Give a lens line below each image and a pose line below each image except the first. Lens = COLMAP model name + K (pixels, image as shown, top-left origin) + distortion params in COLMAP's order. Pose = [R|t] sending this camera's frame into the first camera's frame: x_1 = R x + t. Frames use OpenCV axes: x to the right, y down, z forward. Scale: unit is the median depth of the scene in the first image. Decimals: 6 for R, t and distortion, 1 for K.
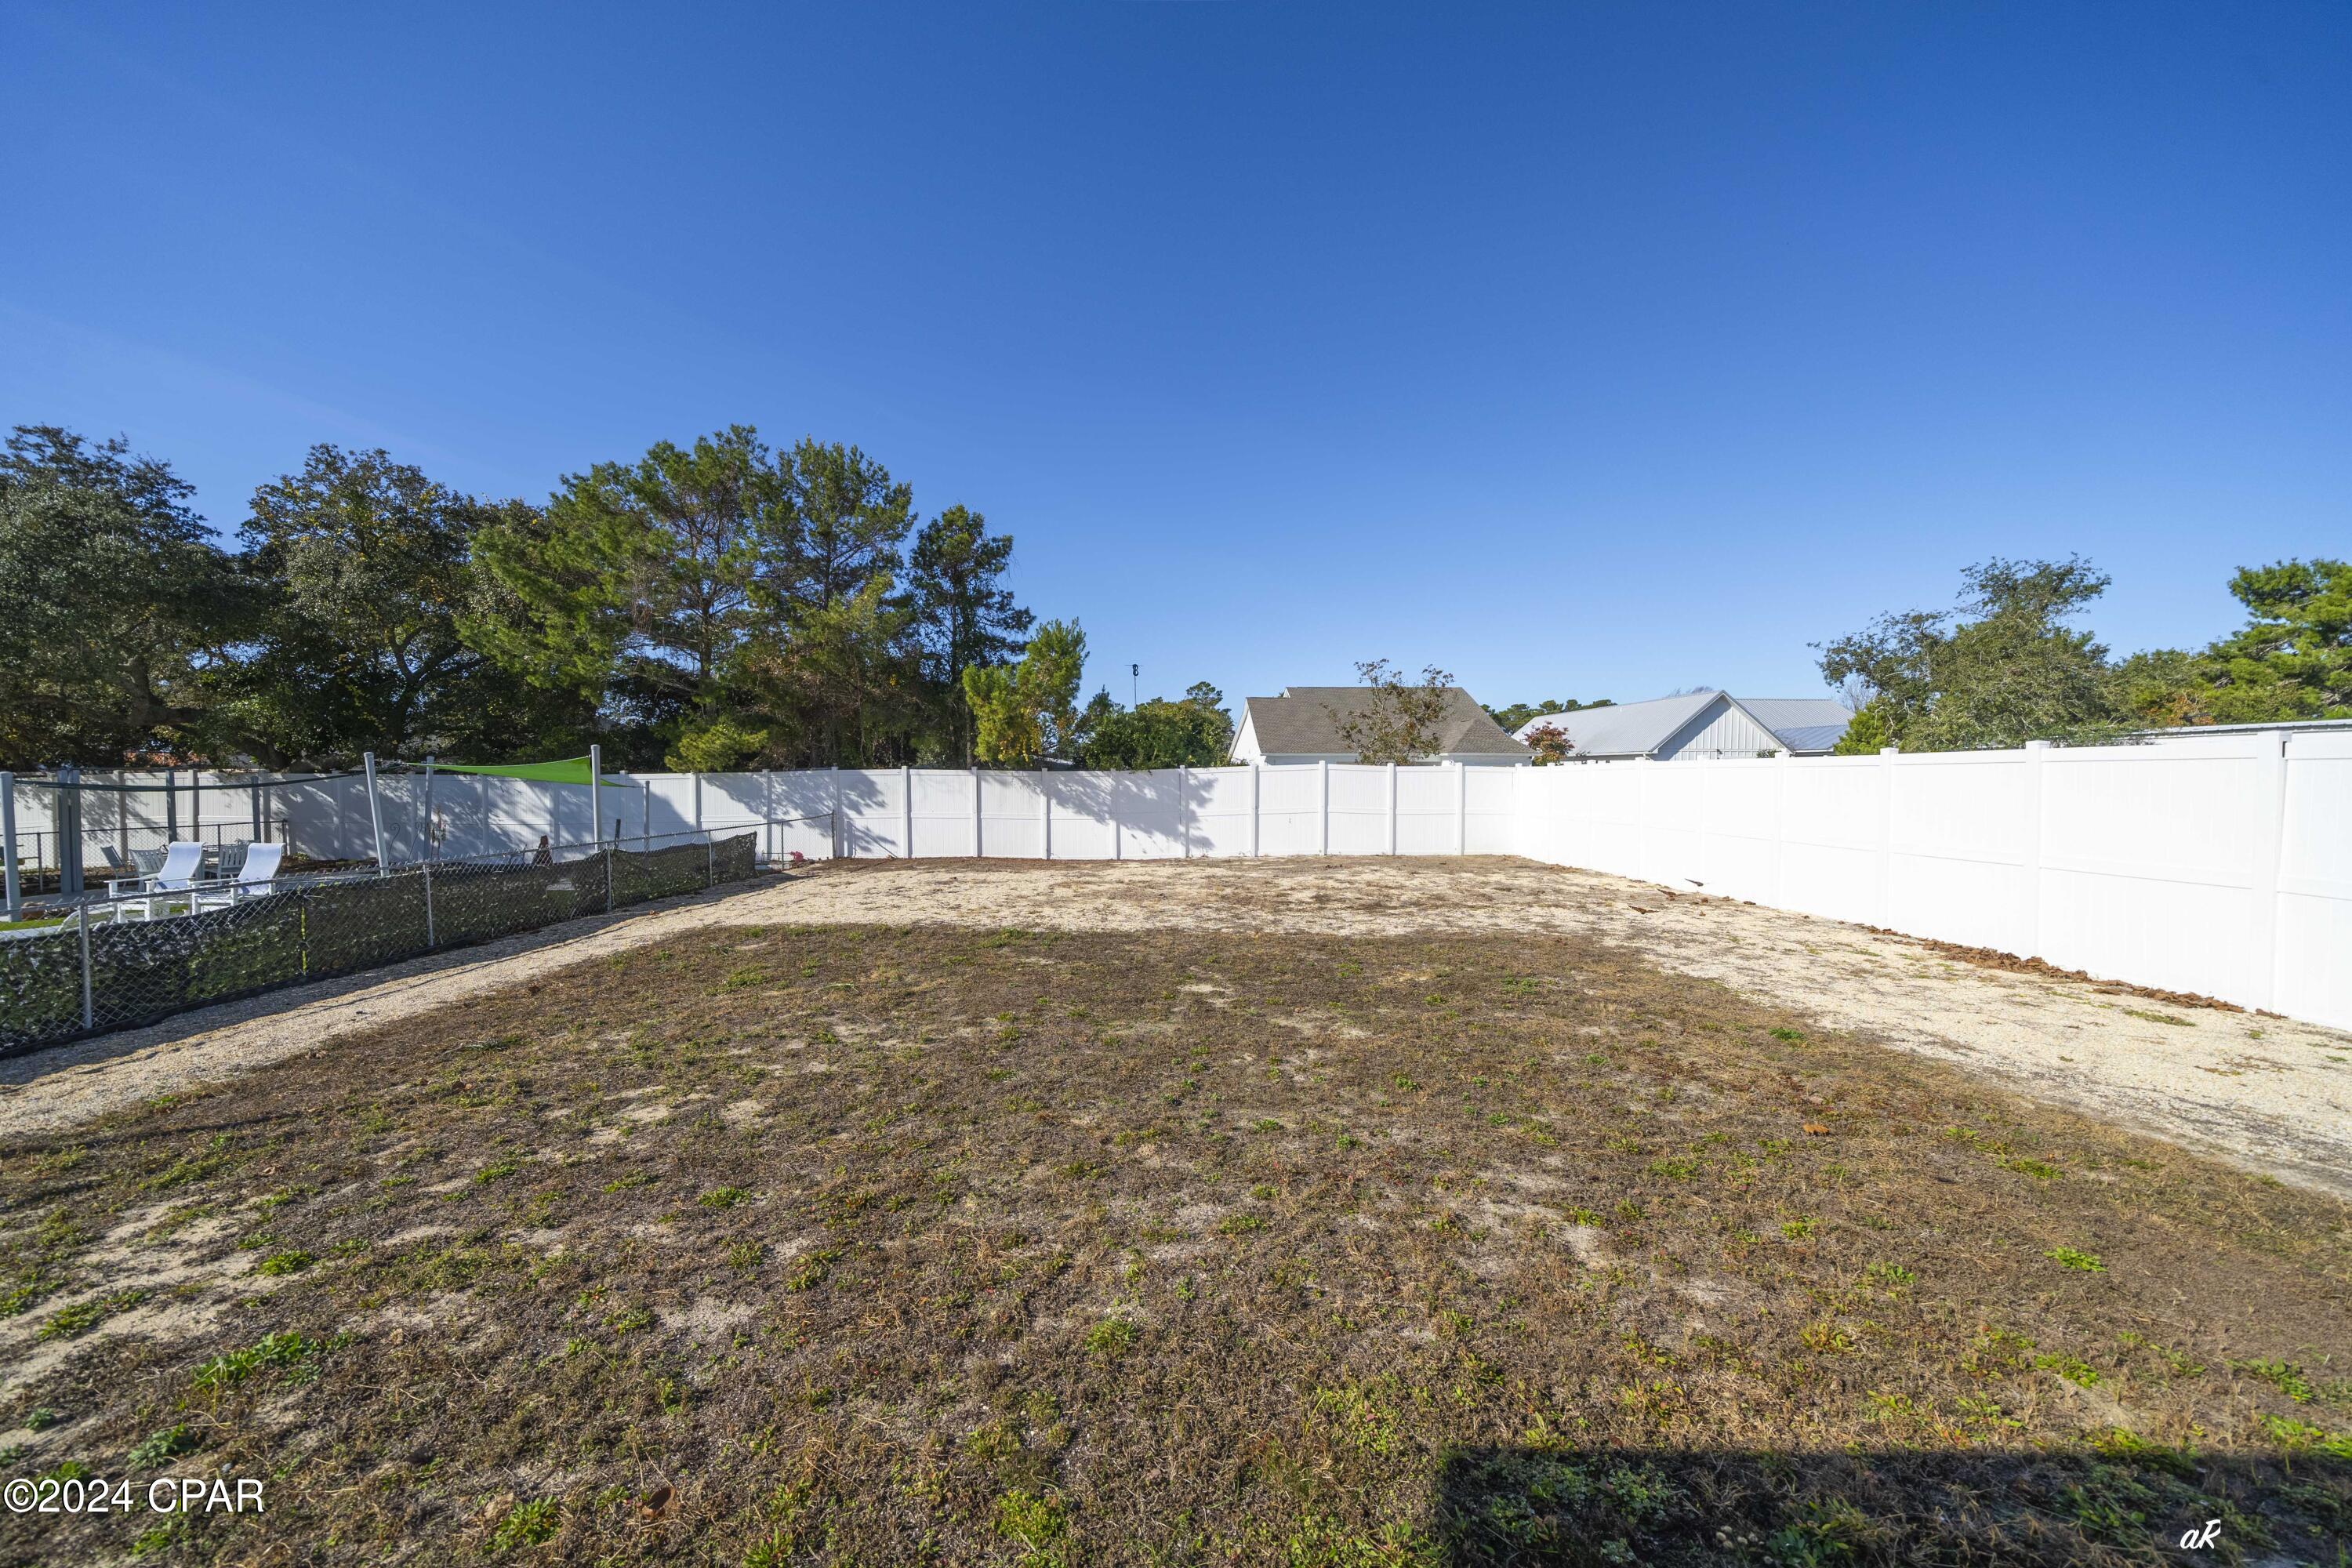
lens RADIAL K [[820.6, 0, 1176.8], [0, 820.6, 779.3], [0, 0, 1]] dist [-0.000387, -0.000004]
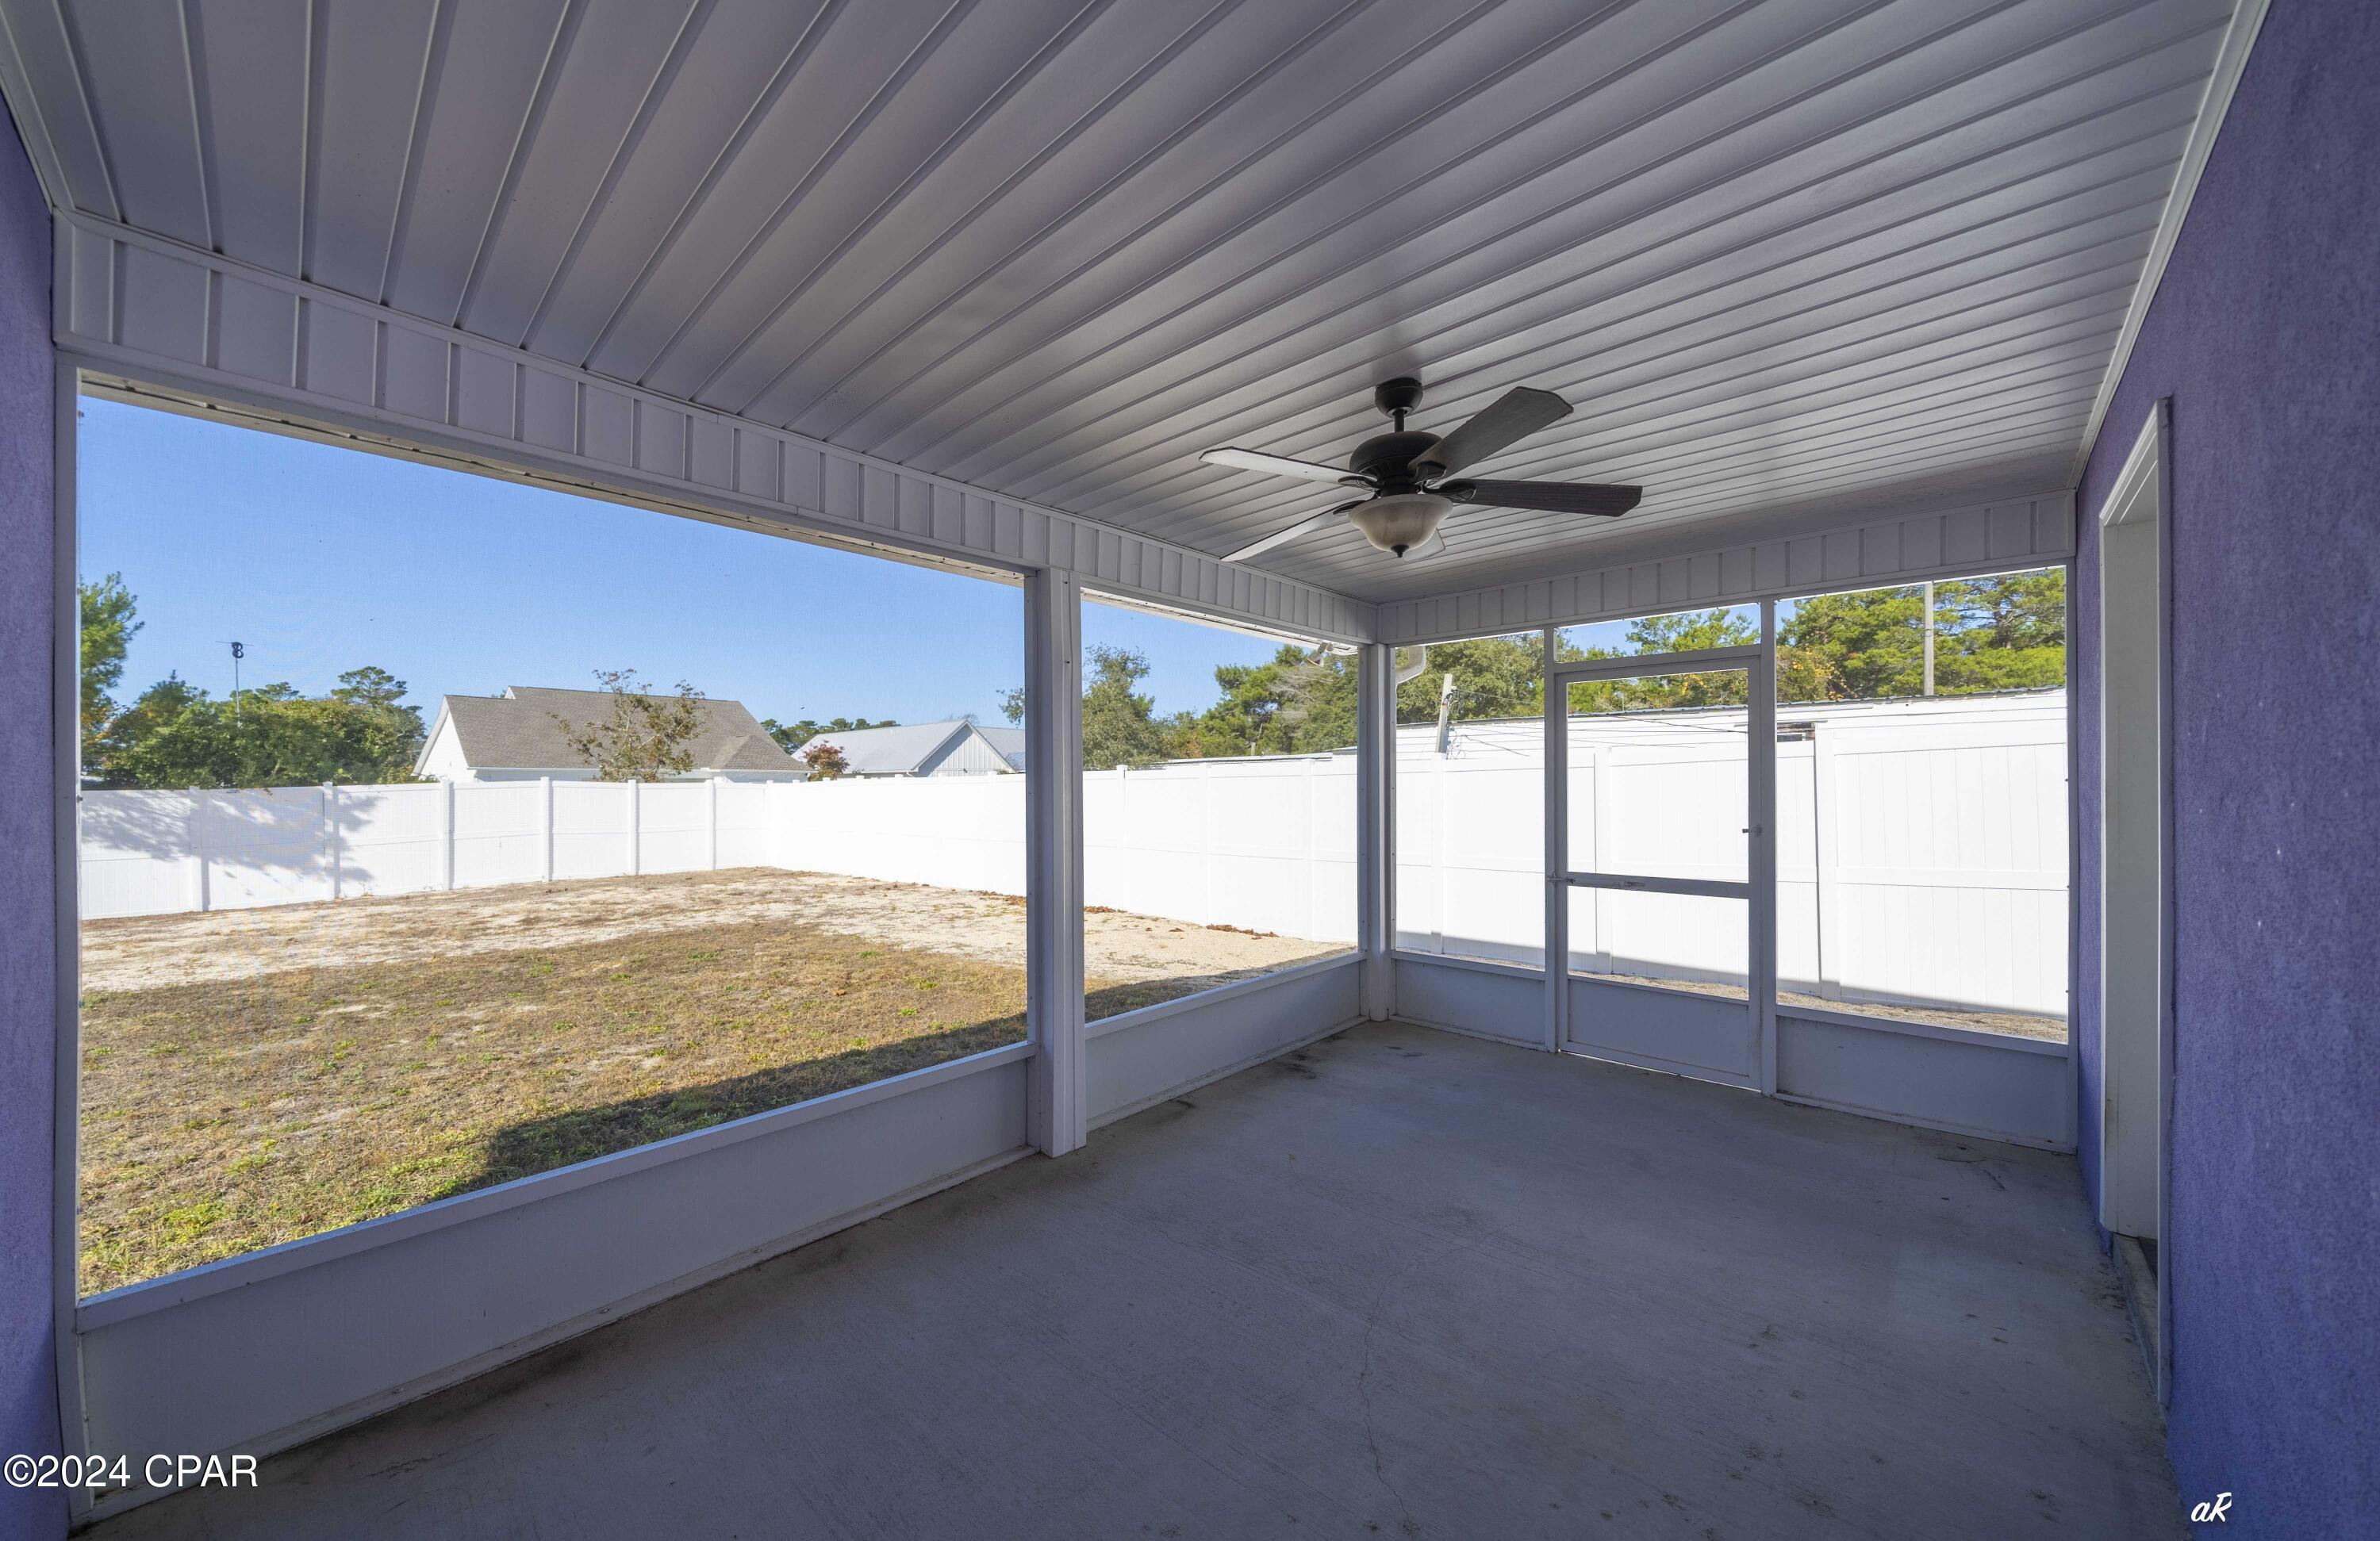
lens RADIAL K [[843.9, 0, 1191.4], [0, 843.9, 784.2], [0, 0, 1]] dist [-0.011039, 0.000154]
pose [[0.691385, -0.001338, 0.722486, 0.001688], [0.011312, 0.999896, -0.008973, 0.001901], [-0.722398, 0.014376, 0.691328, -0.161515]]
